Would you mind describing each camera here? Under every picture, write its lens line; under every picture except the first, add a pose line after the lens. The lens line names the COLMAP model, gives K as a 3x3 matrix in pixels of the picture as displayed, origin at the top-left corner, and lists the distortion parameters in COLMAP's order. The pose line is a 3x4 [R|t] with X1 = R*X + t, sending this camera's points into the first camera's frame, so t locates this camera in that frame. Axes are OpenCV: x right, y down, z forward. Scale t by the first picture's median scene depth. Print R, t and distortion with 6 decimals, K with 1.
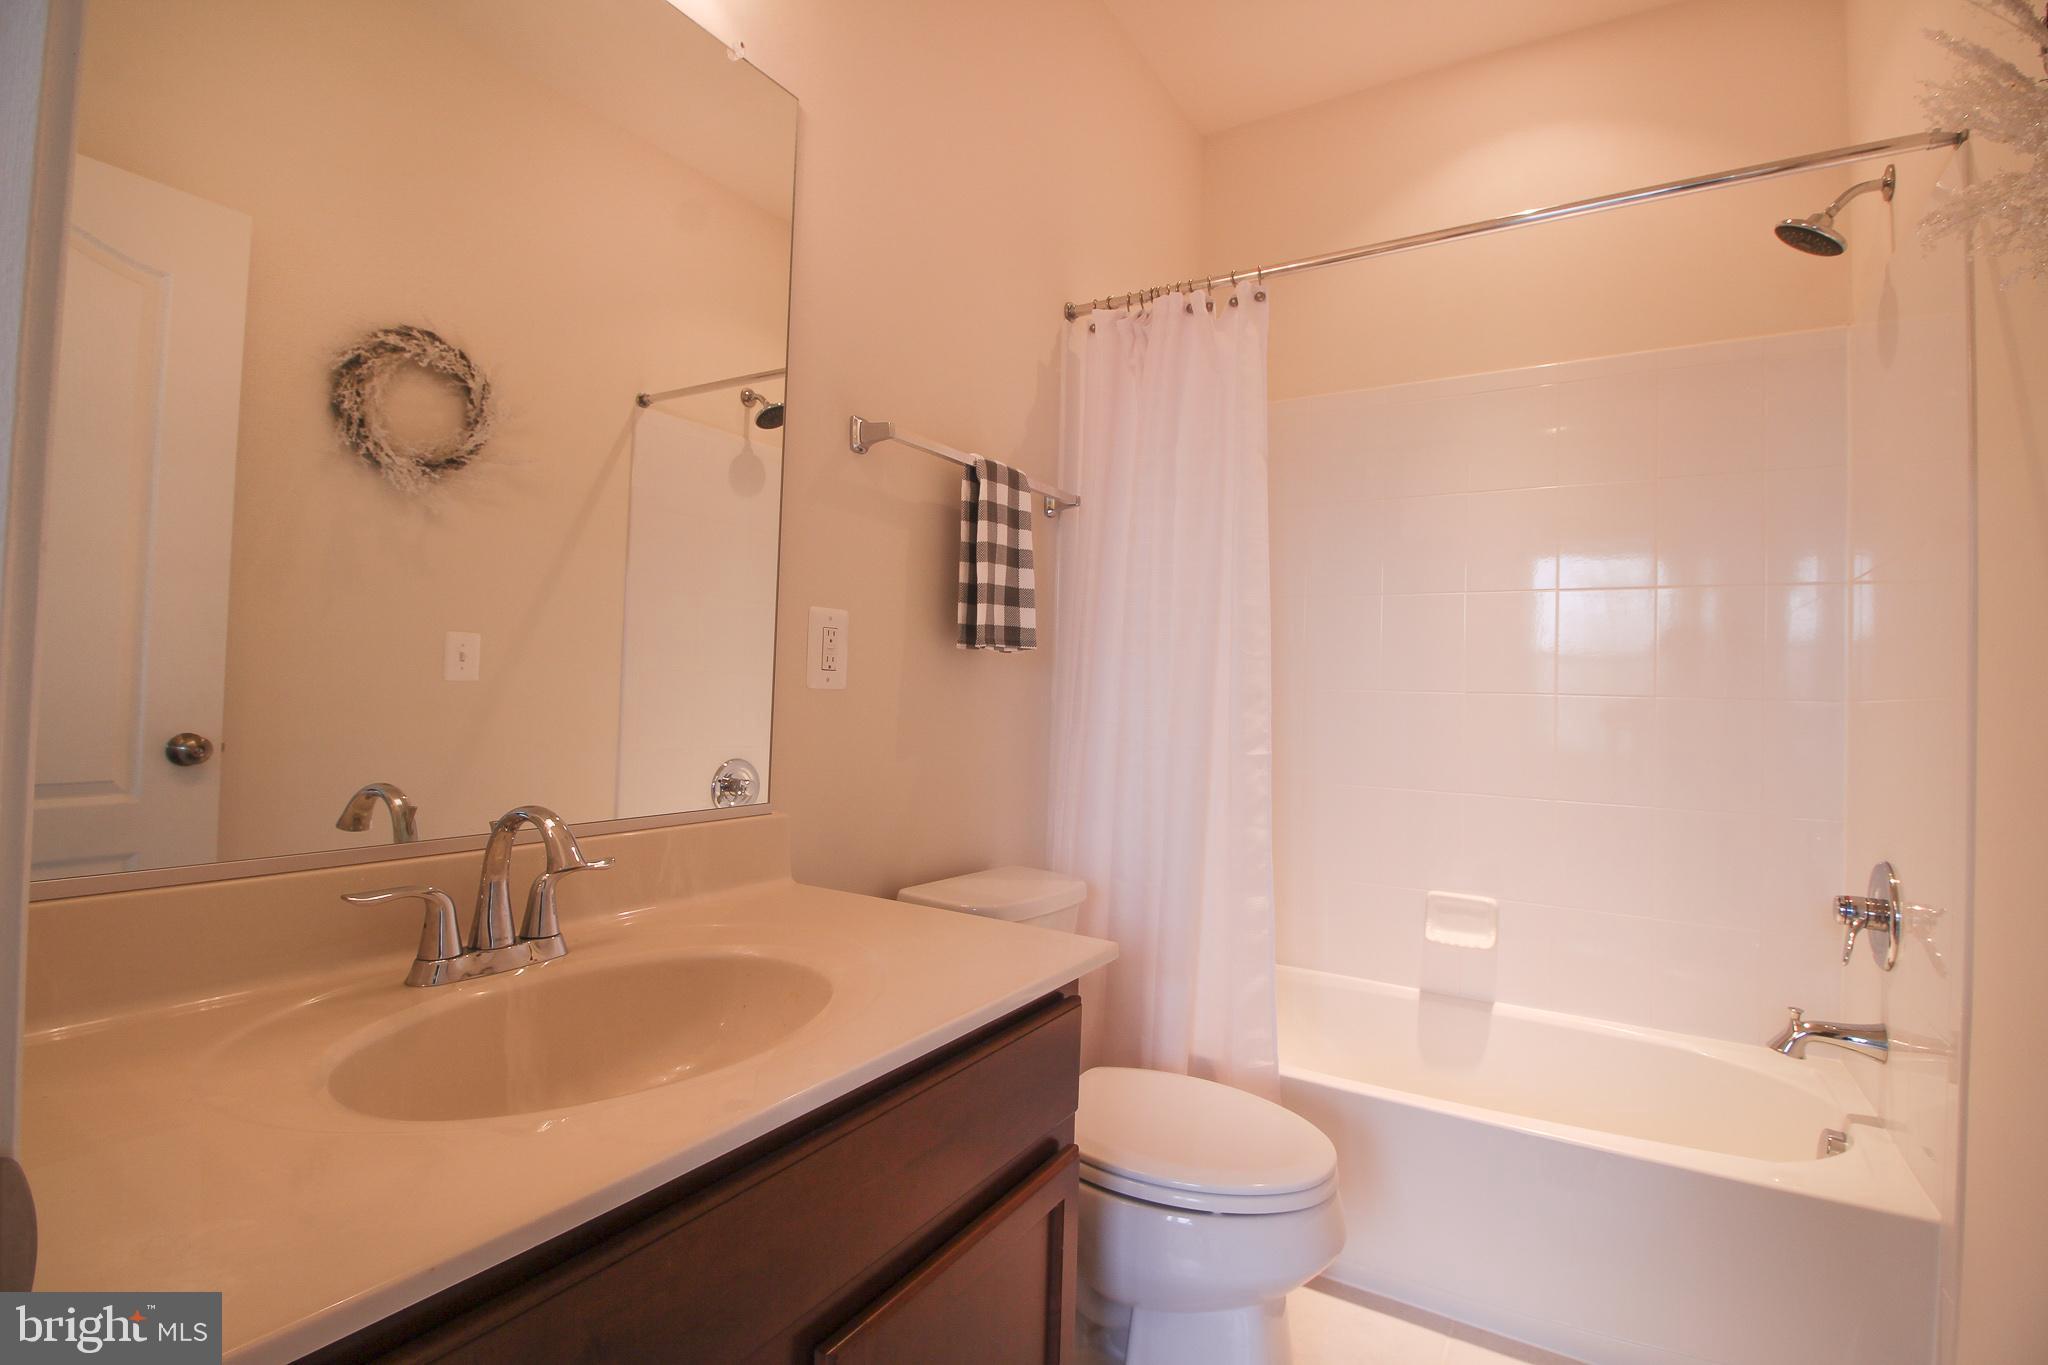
lens RADIAL K [[950.8, 0, 1044.5], [0, 950.8, 665.1], [0, 0, 1]] dist [0.003001, -0.015942]
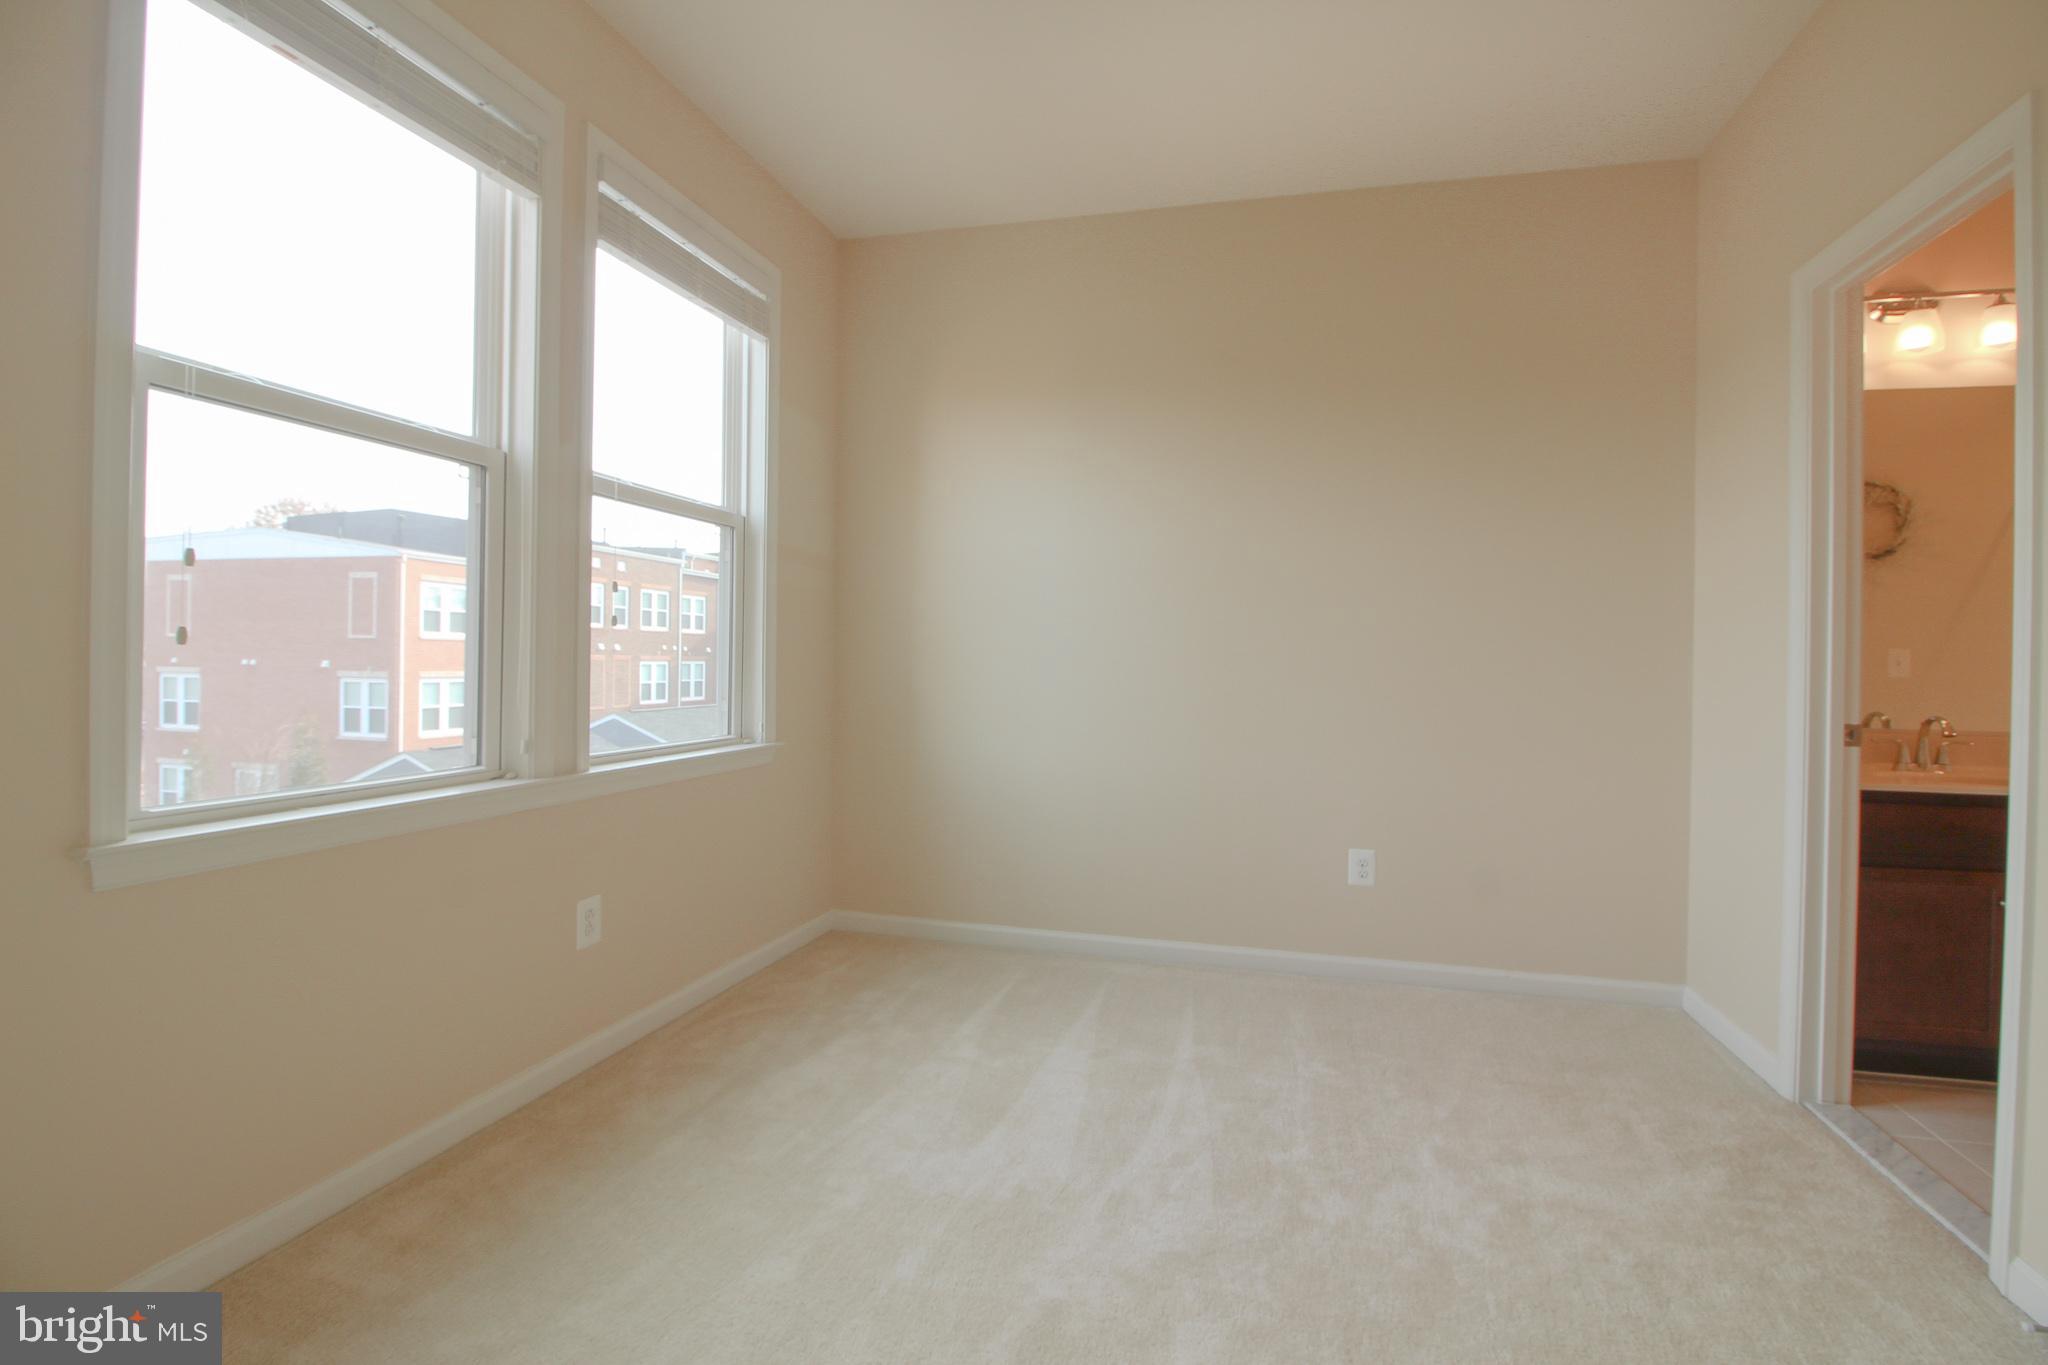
lens RADIAL K [[892.3, 0, 1039.0], [0, 892.3, 655.2], [0, 0, 1]] dist [0.001811, -0.013107]
pose [[0.259381, -0.019909, -0.965570, 1.267929], [0.009385, 0.999792, -0.018094, -0.022172], [0.965729, -0.004368, 0.259514, -2.200318]]
